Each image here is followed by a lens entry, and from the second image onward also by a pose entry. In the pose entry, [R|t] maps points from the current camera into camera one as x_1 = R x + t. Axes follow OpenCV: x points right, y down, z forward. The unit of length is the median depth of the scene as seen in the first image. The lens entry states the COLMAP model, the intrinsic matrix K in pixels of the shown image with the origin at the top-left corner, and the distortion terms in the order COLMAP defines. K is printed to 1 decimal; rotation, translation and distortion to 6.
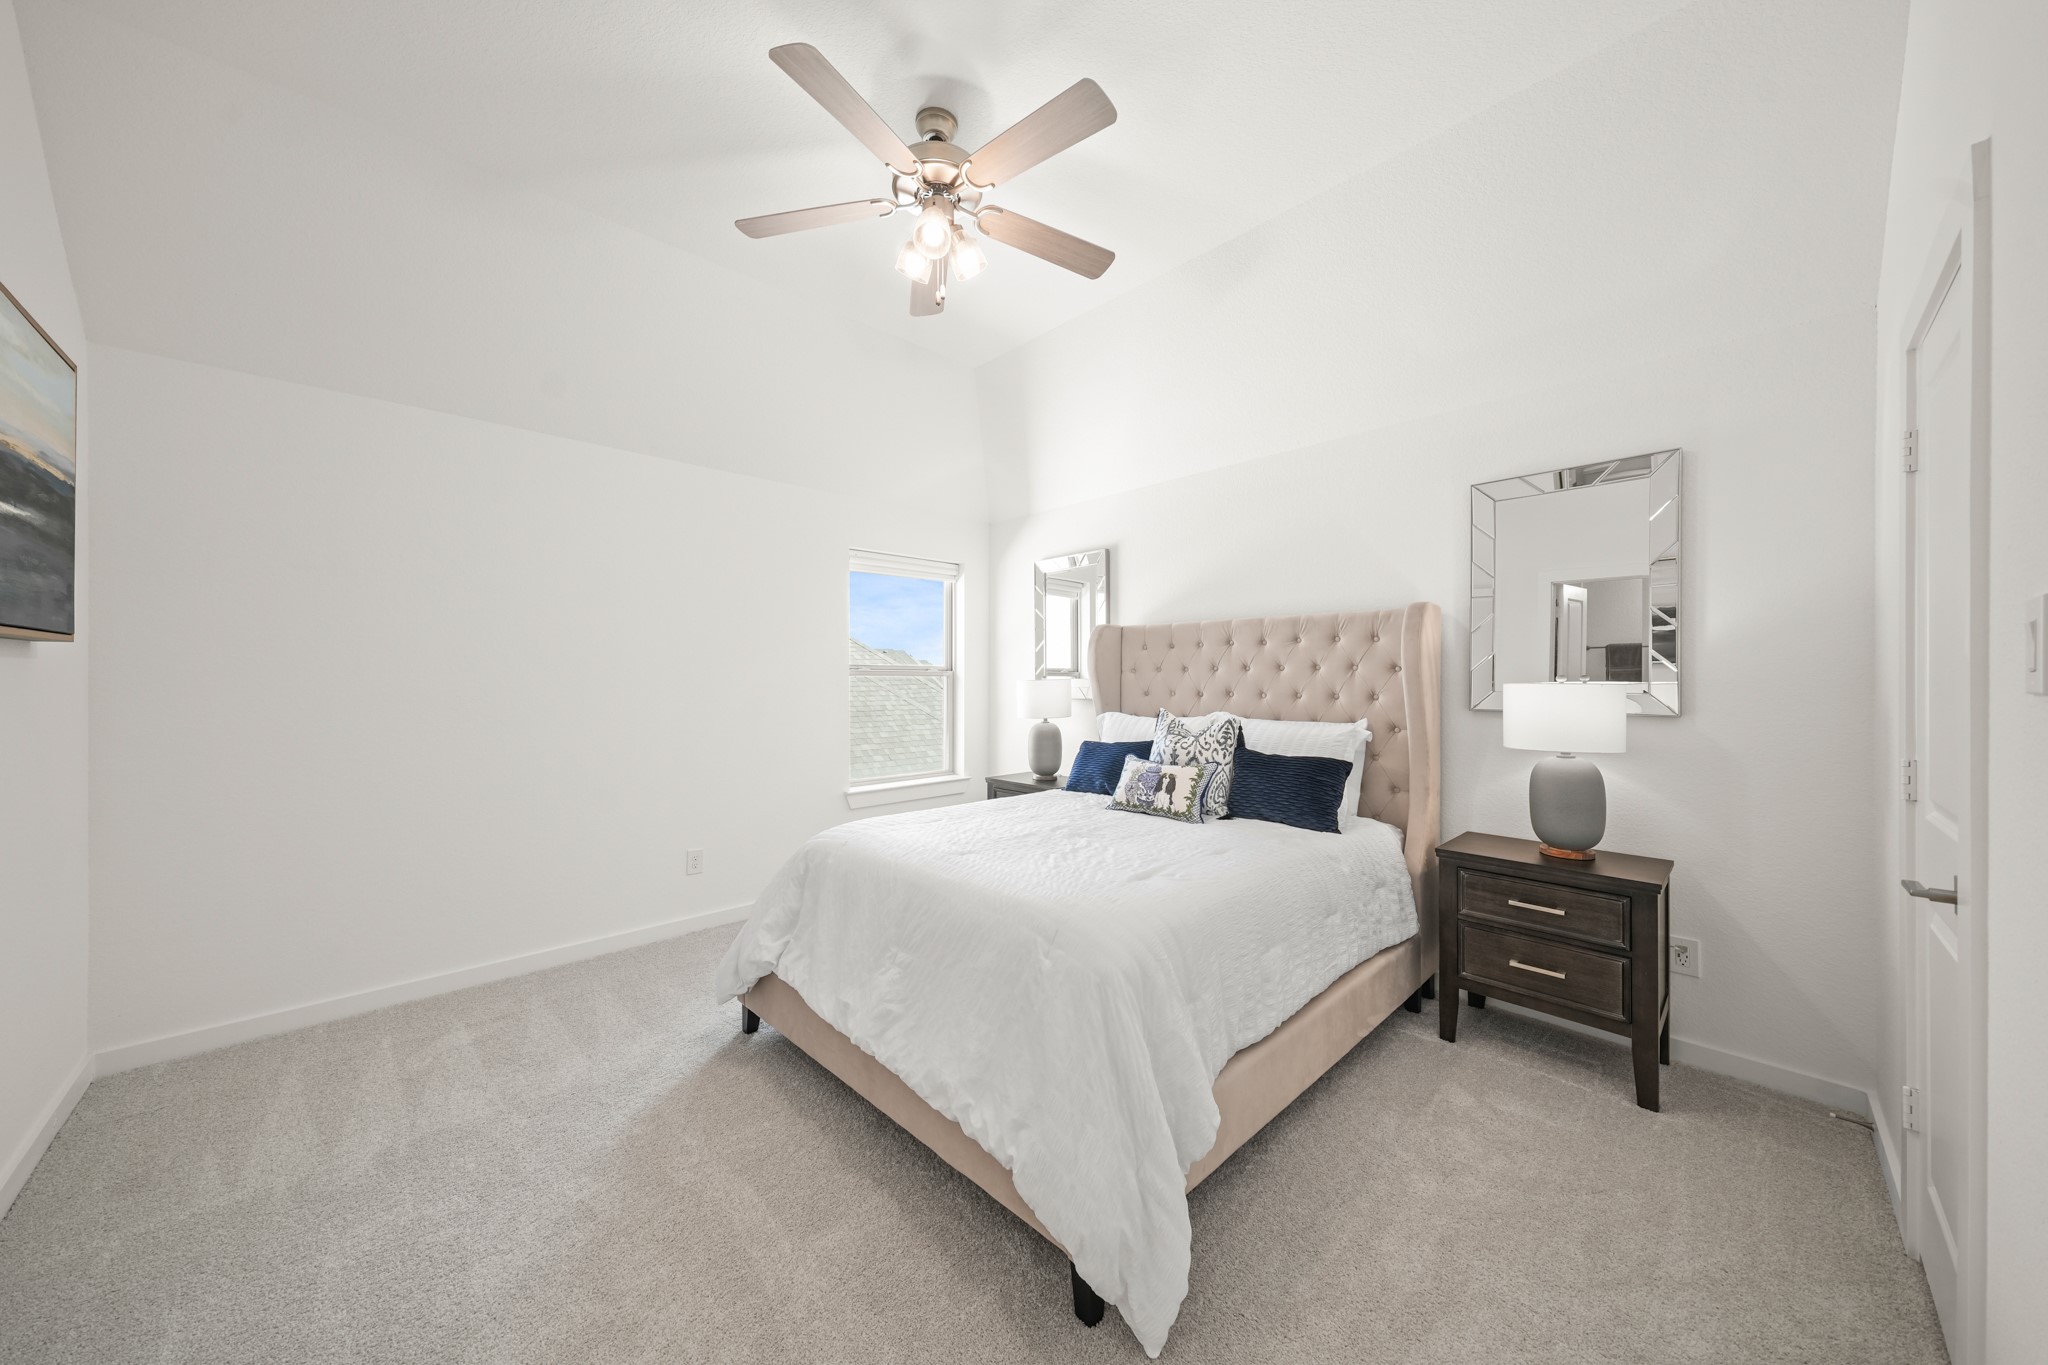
lens RADIAL K [[702.3, 0, 1019.7], [0, 702.3, 679.0], [0, 0, 1]] dist [0.014650, -0.000001]
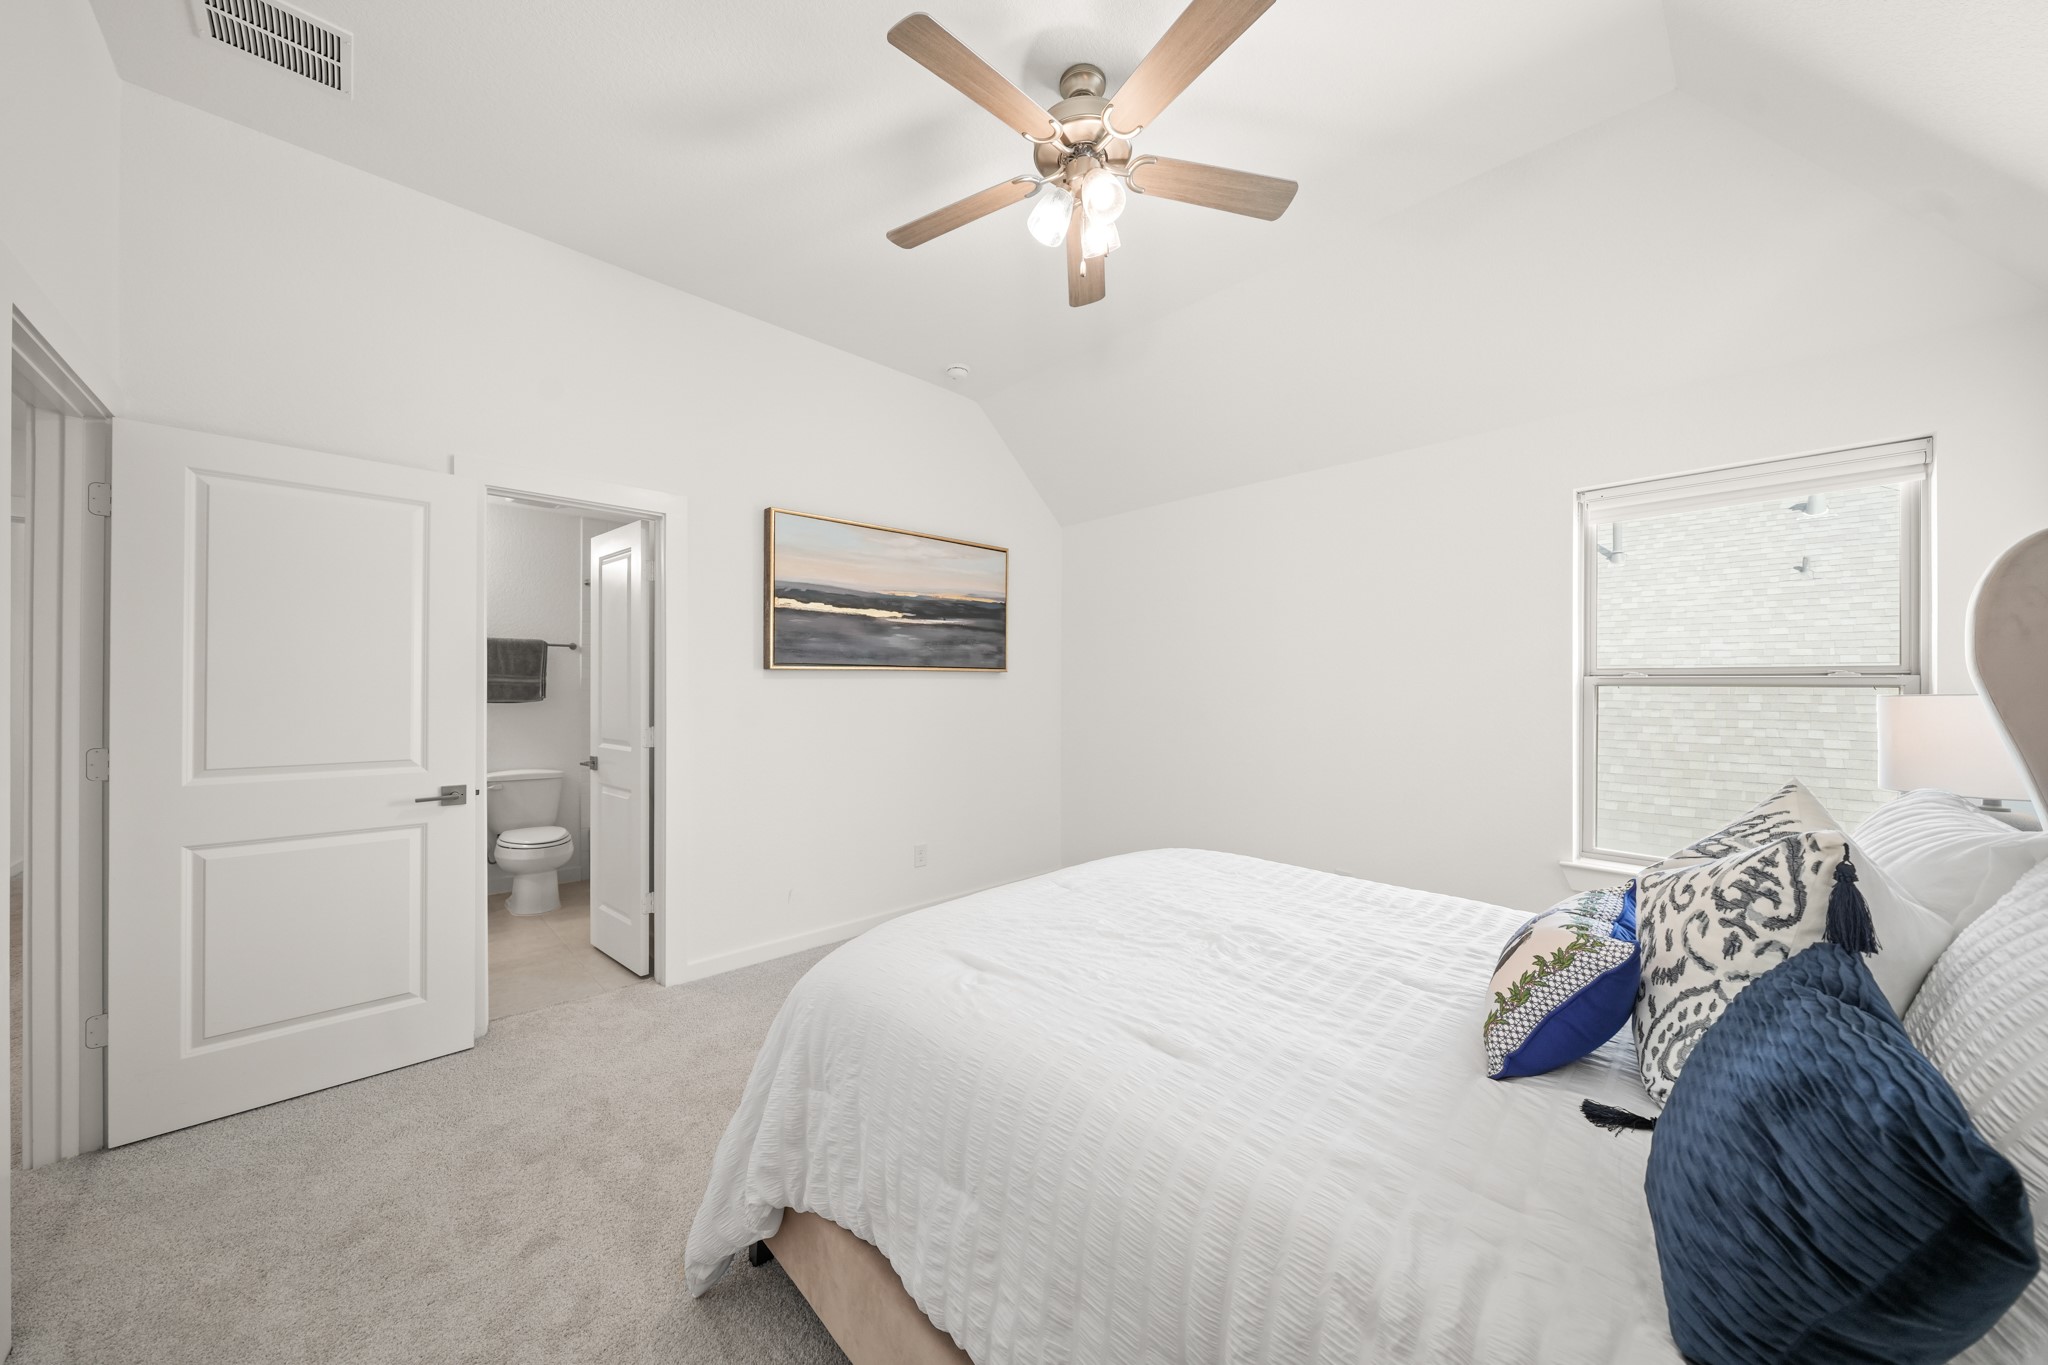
lens RADIAL K [[695.5, 0, 1024.0], [0, 695.5, 682.5], [0, 0, 1]] dist [-0.000300, -0.000009]
pose [[0.003543, -0.008994, -0.999953, 0.773397], [-0.002818, 0.999955, -0.009004, -0.001653], [0.999990, 0.002850, 0.003518, 0.906251]]
